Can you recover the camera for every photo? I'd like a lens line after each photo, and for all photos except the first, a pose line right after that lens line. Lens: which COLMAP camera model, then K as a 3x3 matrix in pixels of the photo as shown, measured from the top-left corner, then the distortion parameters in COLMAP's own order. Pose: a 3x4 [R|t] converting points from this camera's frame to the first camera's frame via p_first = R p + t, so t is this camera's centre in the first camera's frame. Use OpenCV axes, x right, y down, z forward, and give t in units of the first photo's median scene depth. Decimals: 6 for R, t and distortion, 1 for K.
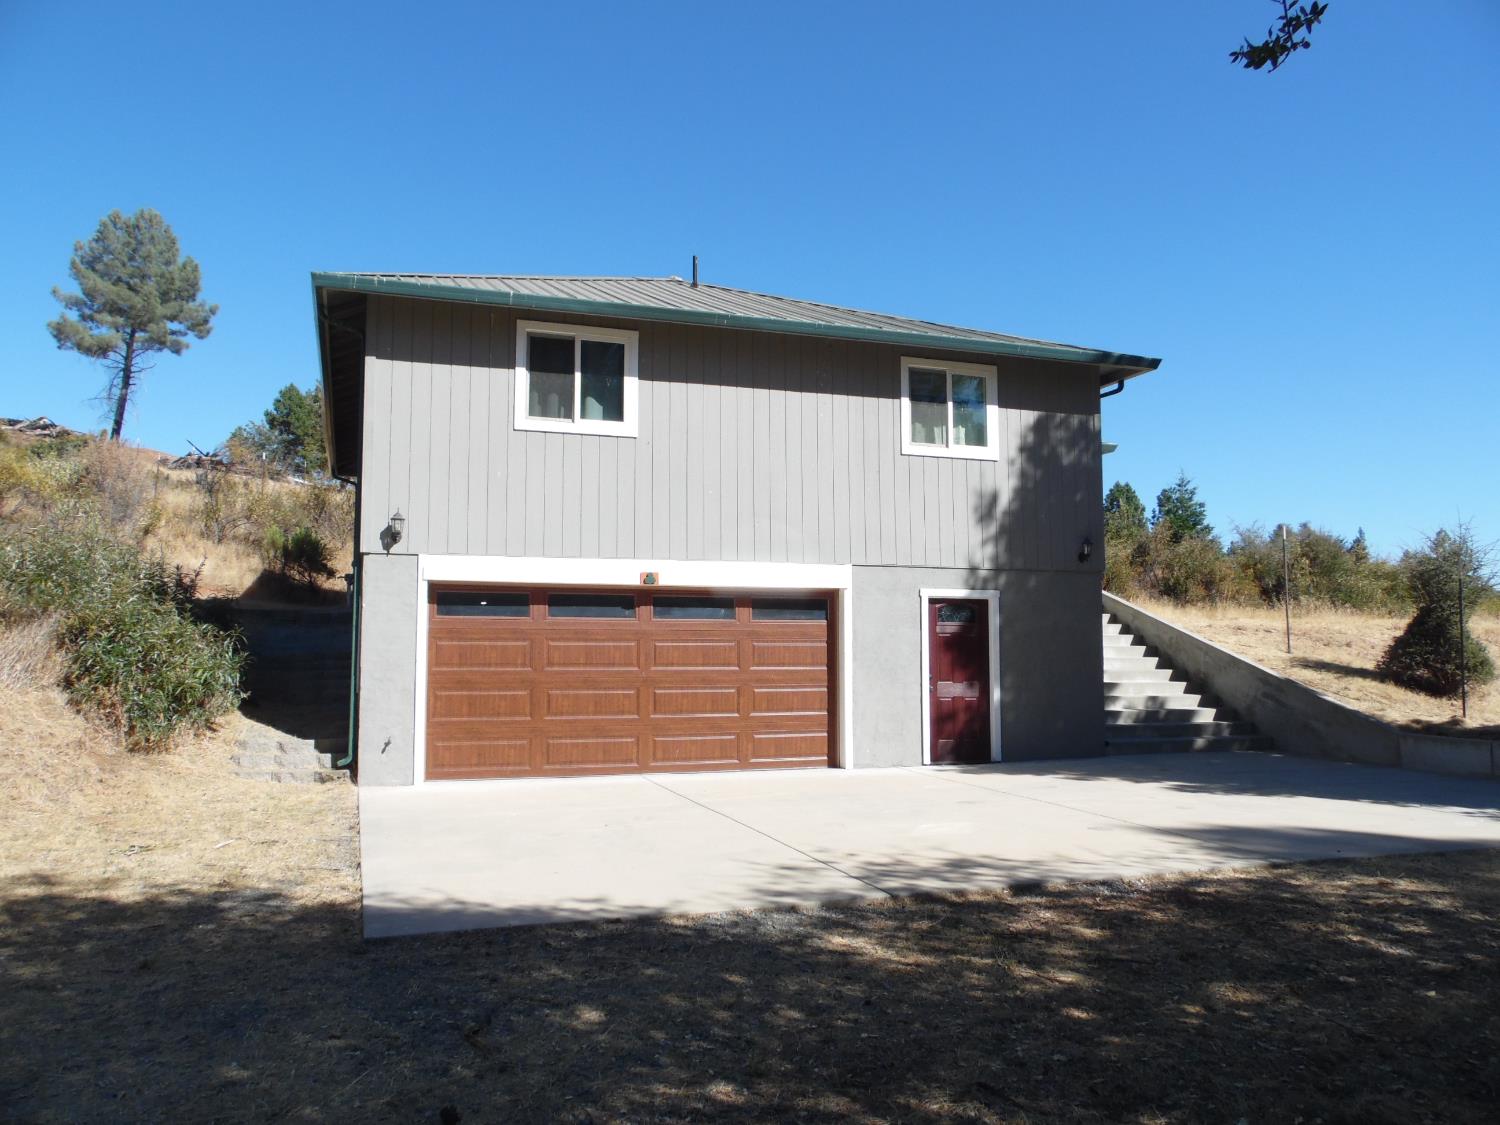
lens RADIAL K [[1122.6, 0, 751.6], [0, 1122.6, 572.7], [0, 0, 1]] dist [-0.031020, 0.067333]
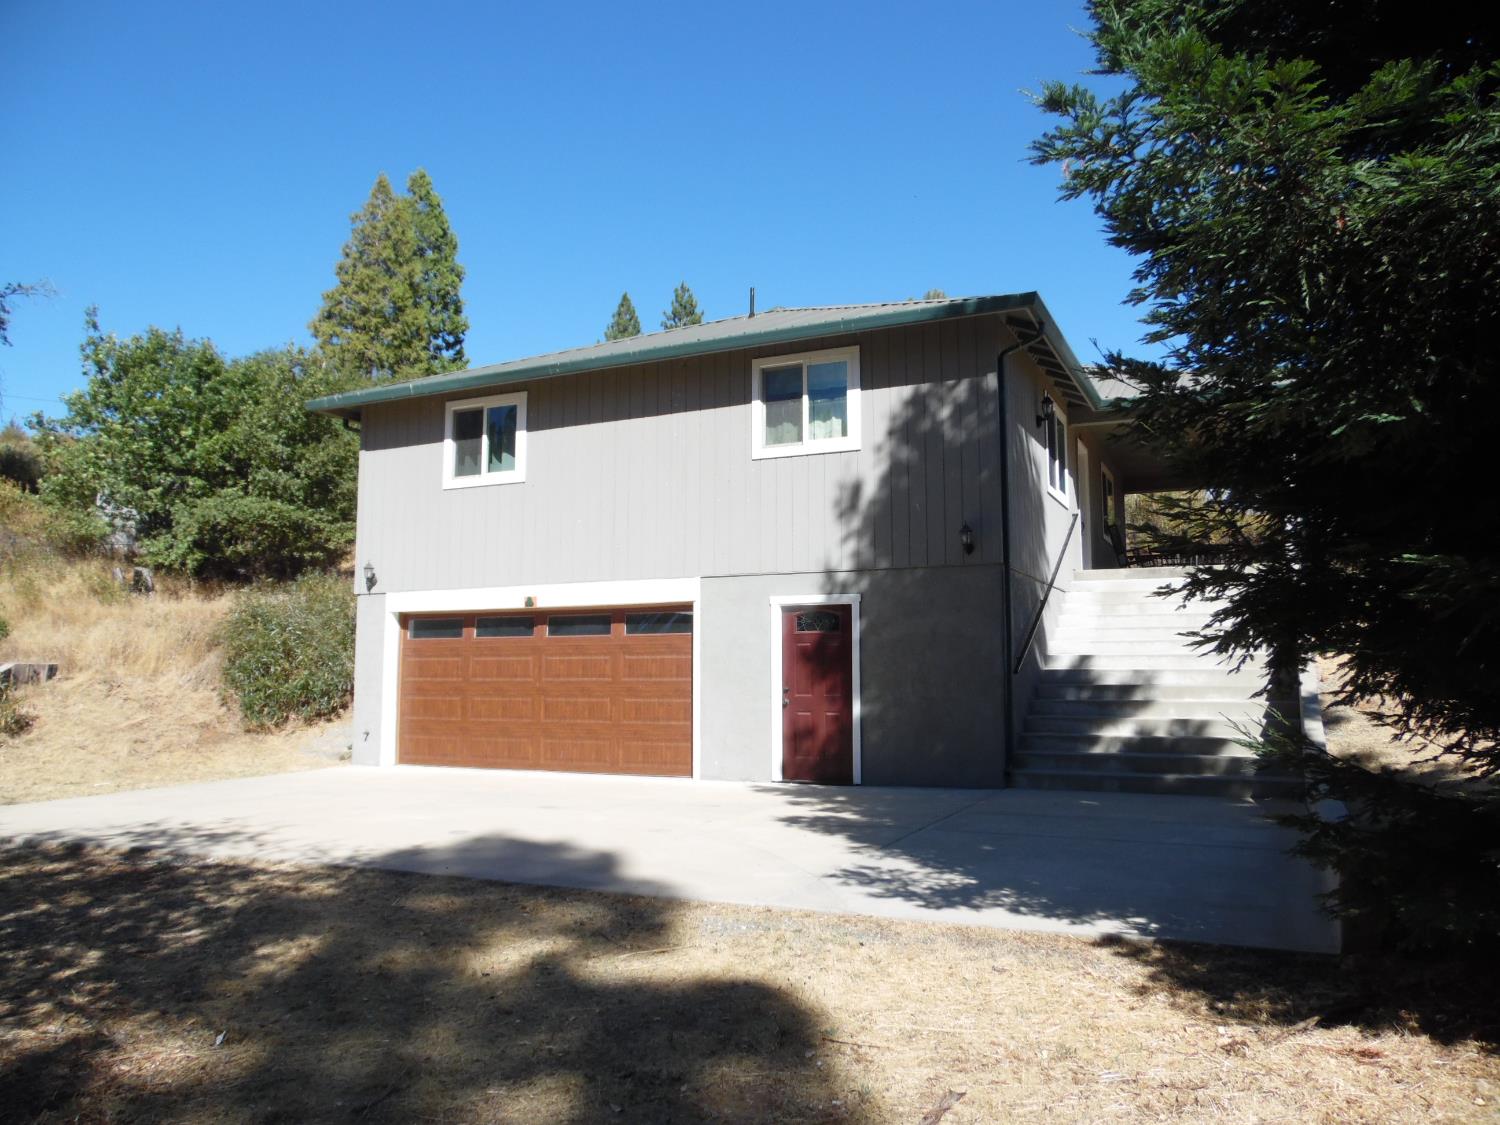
lens RADIAL K [[1122.6, 0, 752.1], [0, 1122.6, 553.7], [0, 0, 1]] dist [-0.031020, 0.067333]
pose [[0.705122, -0.075300, -0.705077, 0.809002], [0.058340, 0.997135, -0.048147, 0.022597], [0.706682, -0.007184, 0.707495, 0.307536]]
